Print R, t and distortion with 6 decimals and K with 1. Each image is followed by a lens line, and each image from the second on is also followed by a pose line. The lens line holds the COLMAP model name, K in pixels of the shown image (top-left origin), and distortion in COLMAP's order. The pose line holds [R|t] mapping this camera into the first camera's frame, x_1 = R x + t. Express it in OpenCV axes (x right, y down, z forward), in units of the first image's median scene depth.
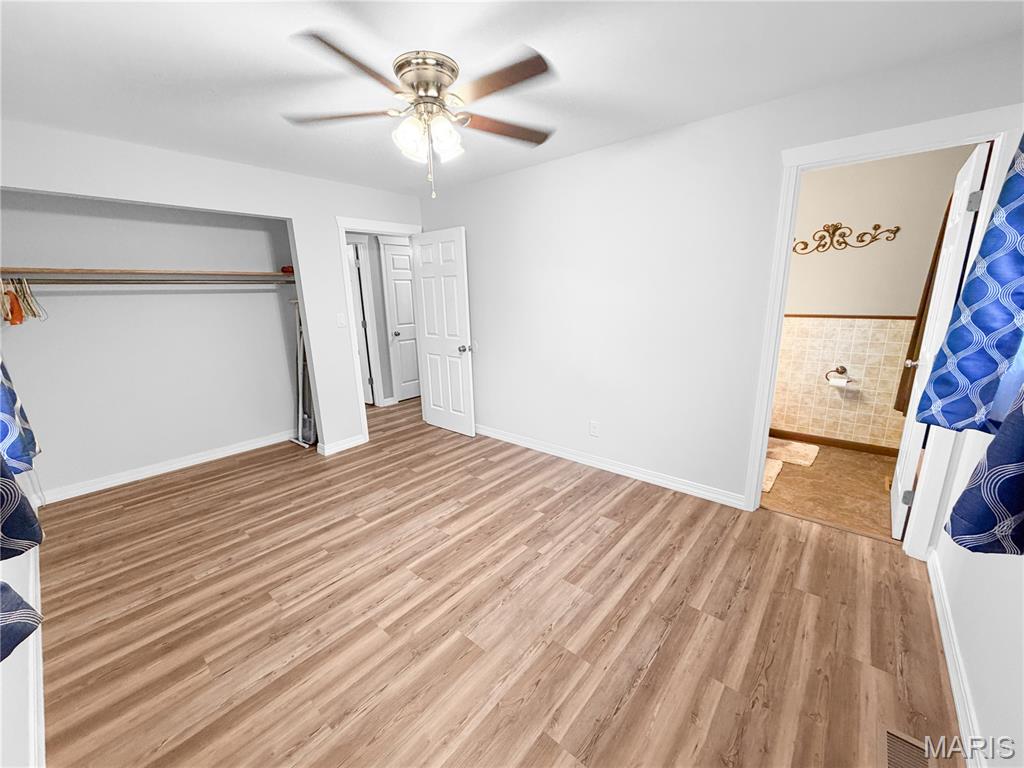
lens RADIAL K [[408.0, 0, 511.5], [0, 408.0, 386.3], [0, 0, 1]] dist [-0.001478, 0.000247]
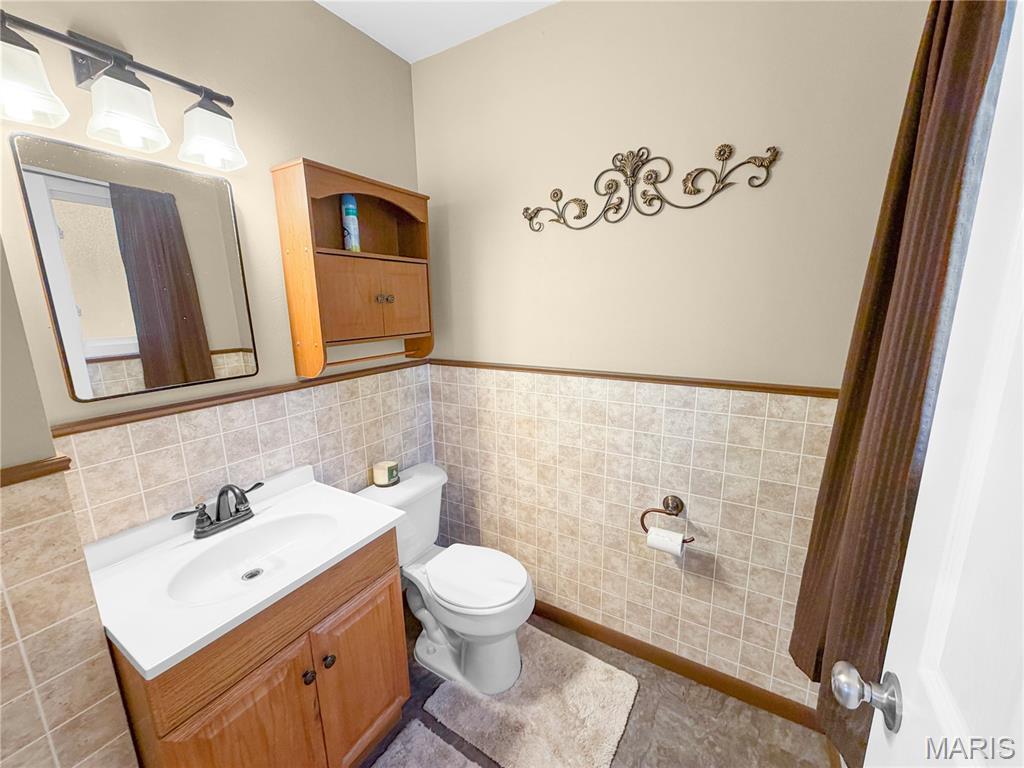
lens RADIAL K [[408.0, 0, 511.6], [0, 408.0, 387.4], [0, 0, 1]] dist [-0.001478, 0.000247]
pose [[0.984913, -0.027744, 0.170811, 0.607192], [0.032671, 0.999125, -0.026101, -0.163466], [-0.169937, 0.031287, 0.984958, 0.643946]]
